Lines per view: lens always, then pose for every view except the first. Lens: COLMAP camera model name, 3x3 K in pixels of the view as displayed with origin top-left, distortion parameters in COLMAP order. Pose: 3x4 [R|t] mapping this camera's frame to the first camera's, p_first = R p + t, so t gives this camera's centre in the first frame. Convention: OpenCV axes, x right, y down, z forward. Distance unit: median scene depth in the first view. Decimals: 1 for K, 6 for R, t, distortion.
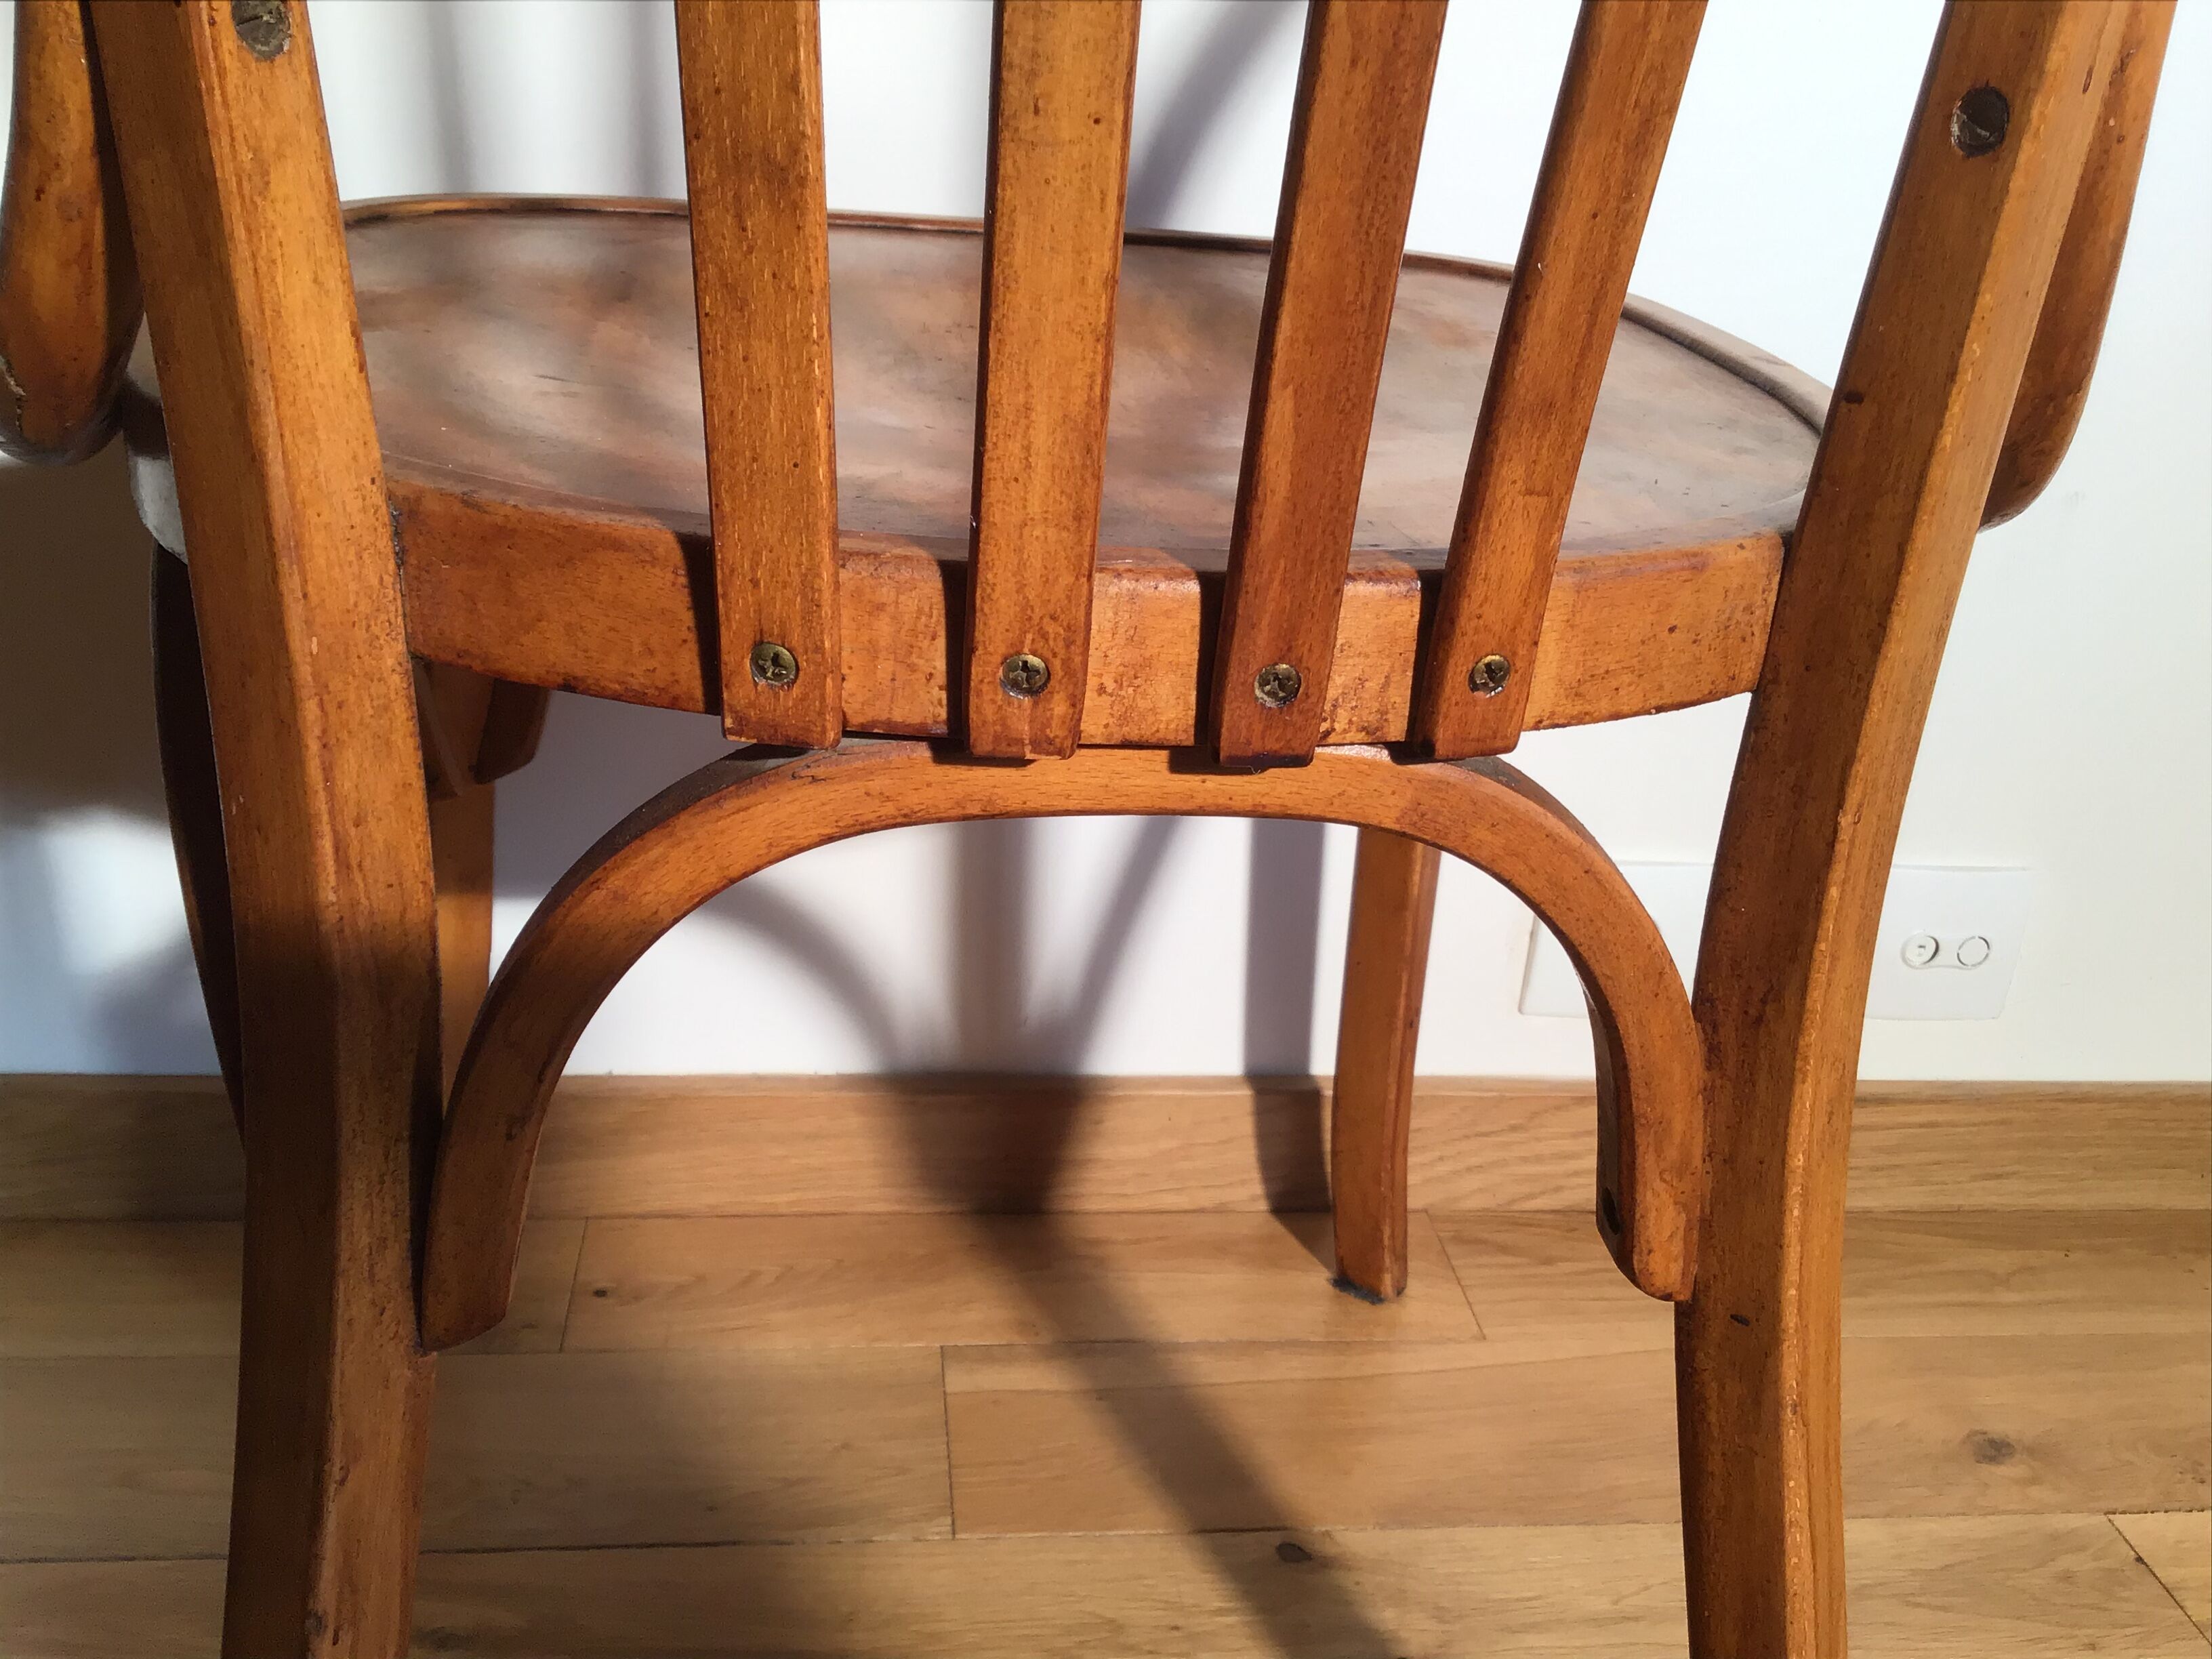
lens RADIAL K [[2082.8, 0, 1114.8], [0, 2082.8, 827.3], [0, 0, 1]] dist [0.131499, -0.284783]
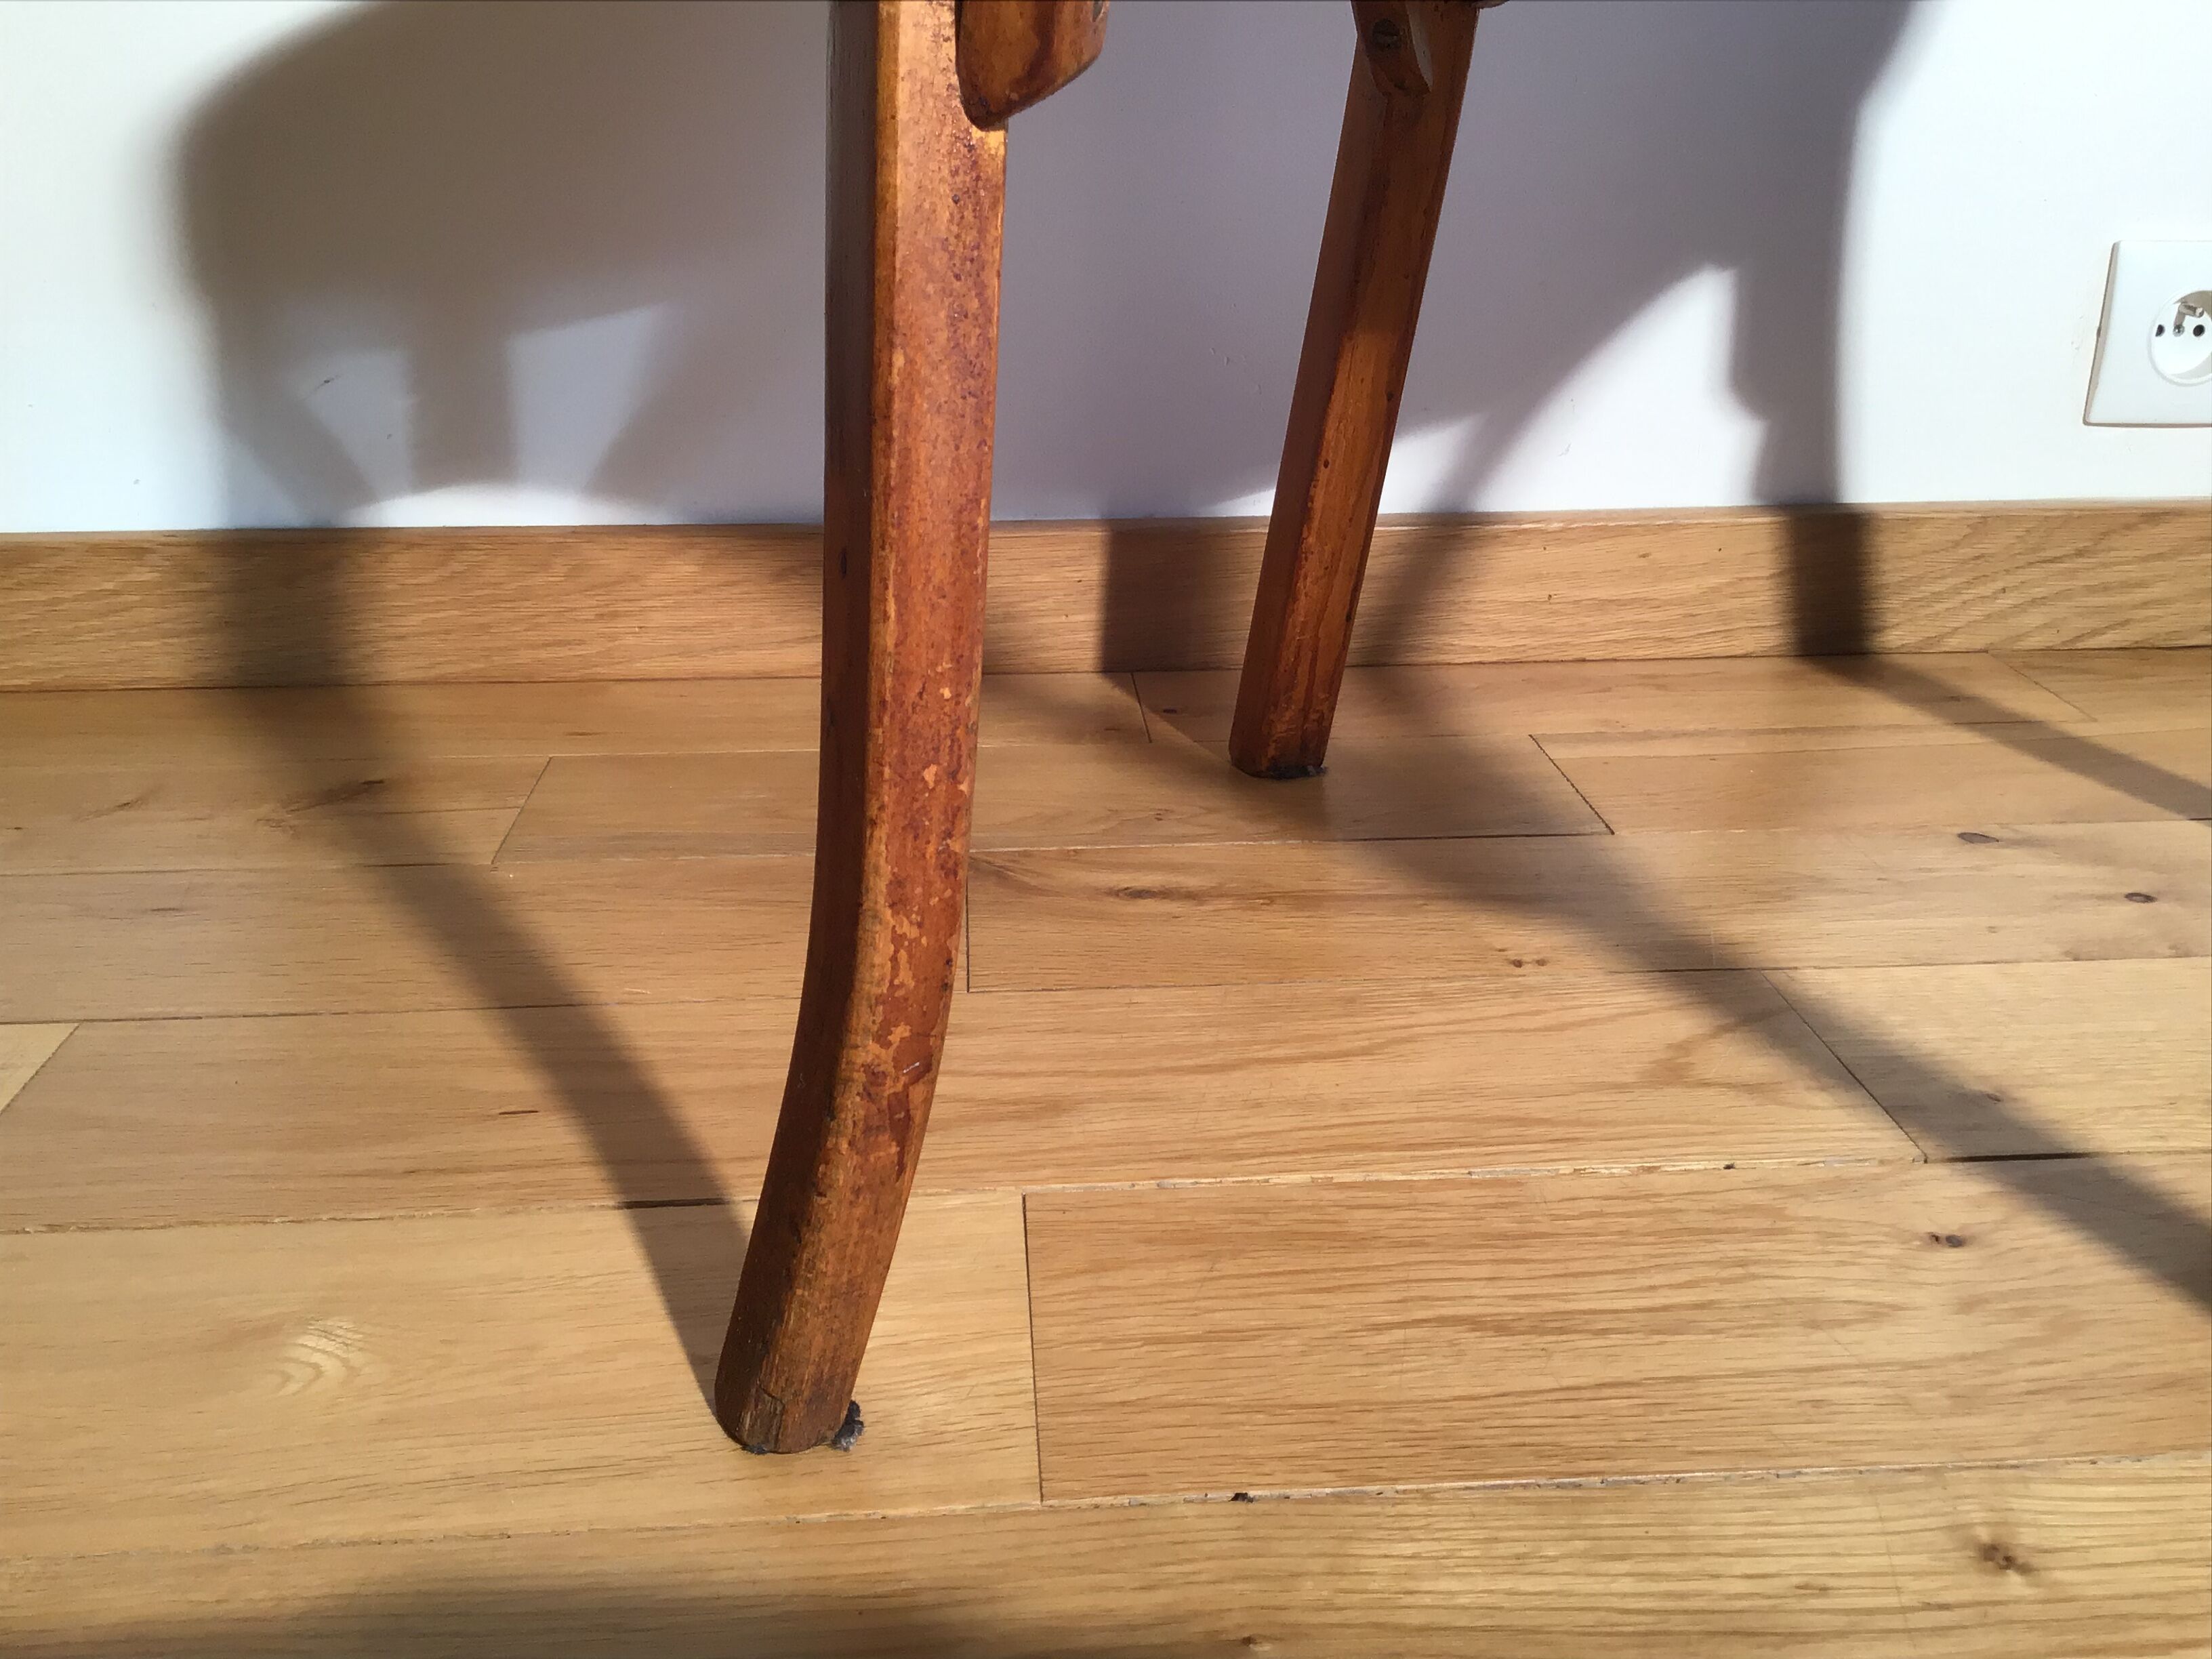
lens RADIAL K [[2082.8, 0, 1114.8], [0, 2082.8, 827.3], [0, 0, 1]] dist [0.131499, -0.284783]
pose [[0.996491, -0.049533, -0.067464, -0.197059], [0.047971, 0.998546, -0.024583, 0.284974], [0.068583, 0.021261, 0.997419, 0.019684]]
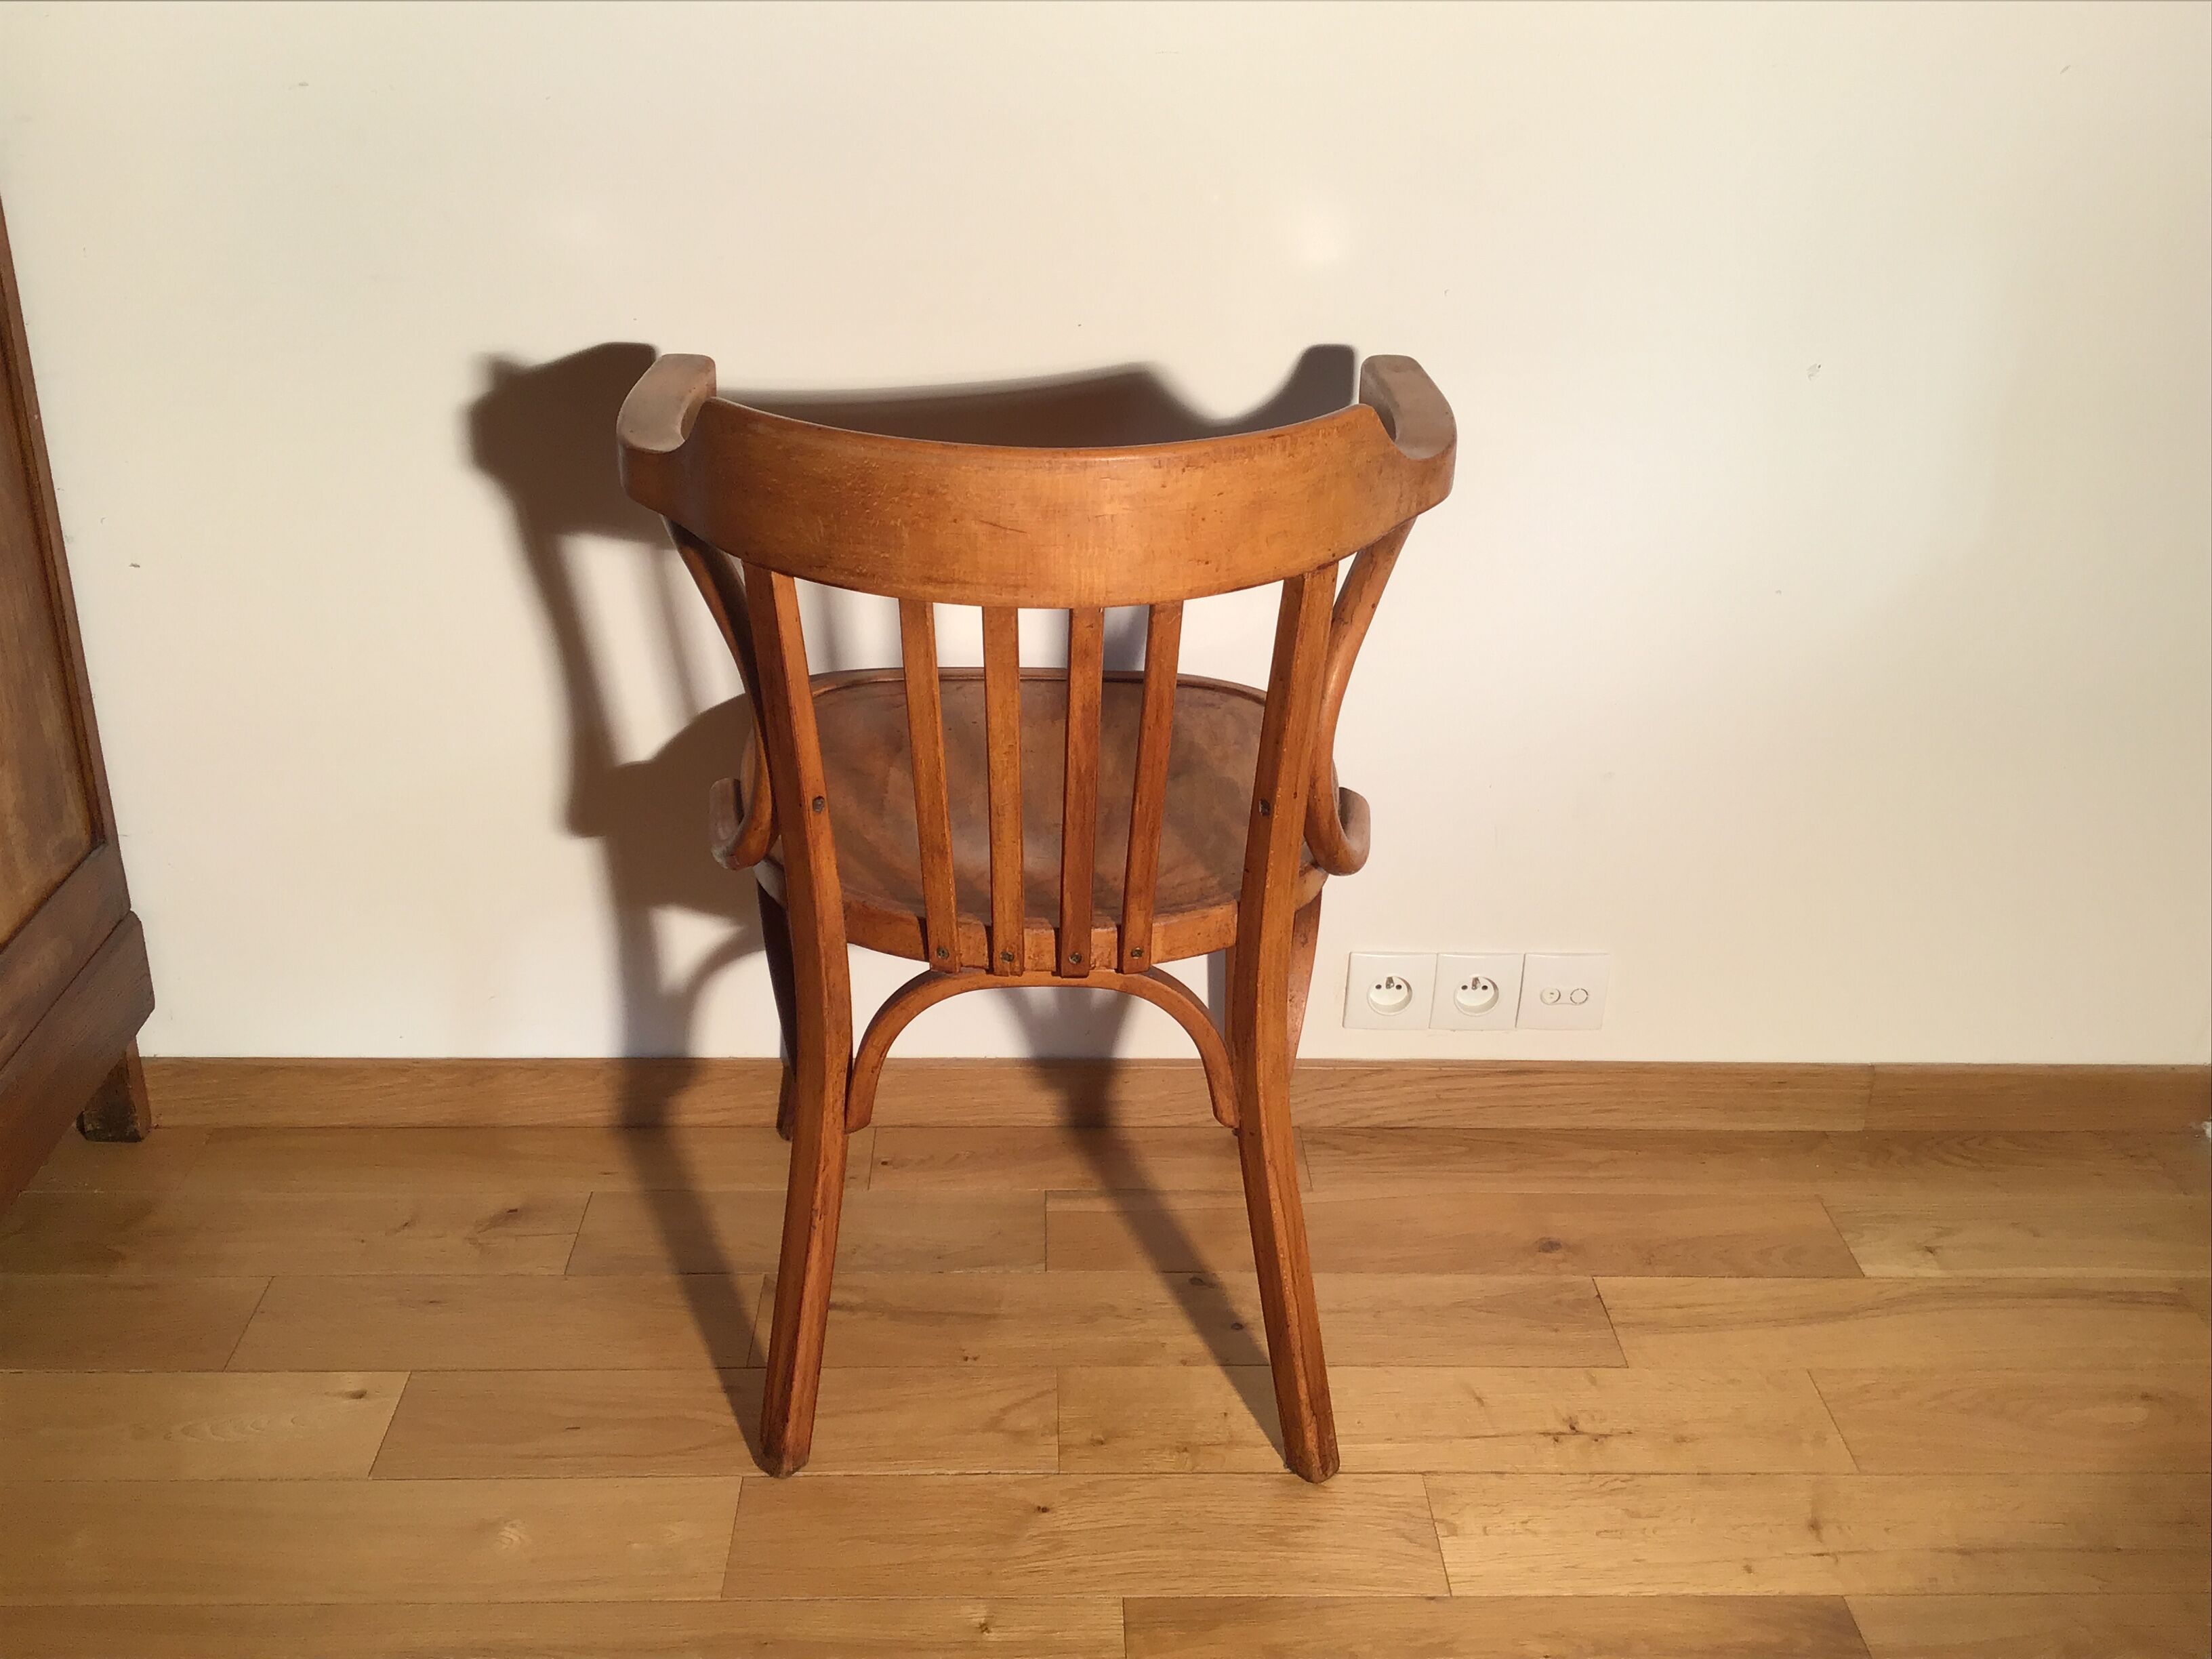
lens RADIAL K [[2082.8, 0, 1114.8], [0, 2082.8, 827.3], [0, 0, 1]] dist [0.131499, -0.284783]
pose [[0.995714, -0.003617, -0.092414, 0.168948], [0.008455, 0.998611, 0.052015, -0.208343], [0.092097, -0.052574, 0.994361, -0.981170]]
